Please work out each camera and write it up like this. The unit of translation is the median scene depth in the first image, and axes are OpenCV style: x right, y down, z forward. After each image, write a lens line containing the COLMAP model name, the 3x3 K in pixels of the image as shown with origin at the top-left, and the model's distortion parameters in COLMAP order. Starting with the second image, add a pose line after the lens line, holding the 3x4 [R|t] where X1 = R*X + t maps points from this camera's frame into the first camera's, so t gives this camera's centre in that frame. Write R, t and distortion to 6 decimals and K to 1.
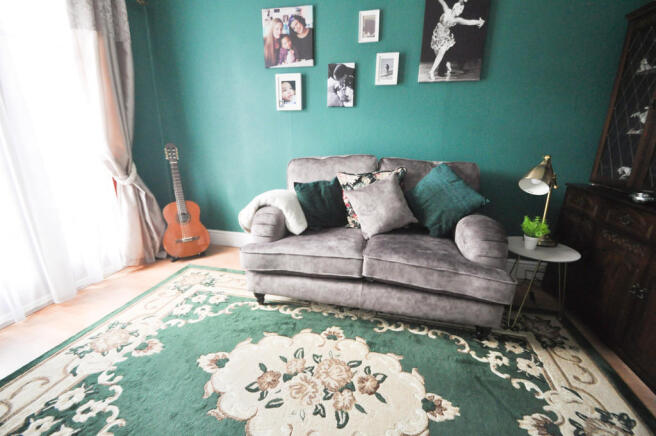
lens RADIAL K [[290.7, 0, 328.1], [0, 290.7, 217.5], [0, 0, 1]] dist [-0.006748, -0.004322]
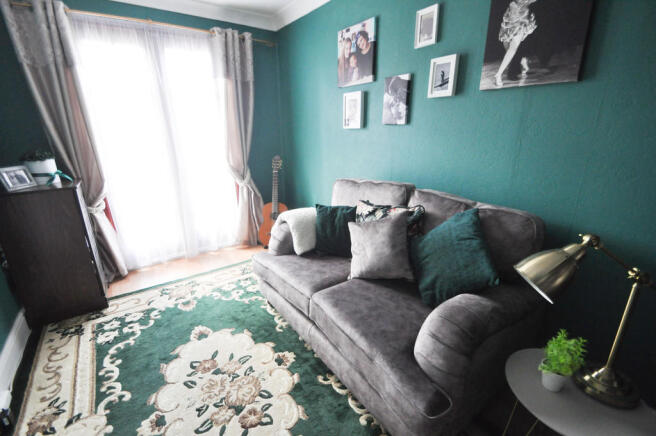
lens RADIAL K [[290.7, 0, 324.5], [0, 290.7, 215.4], [0, 0, 1]] dist [-0.006748, -0.004322]
pose [[0.752649, 0.173758, -0.635081, 0.565761], [-0.160085, 0.983899, 0.079474, -0.168139], [0.638665, 0.041851, 0.768346, 0.227668]]
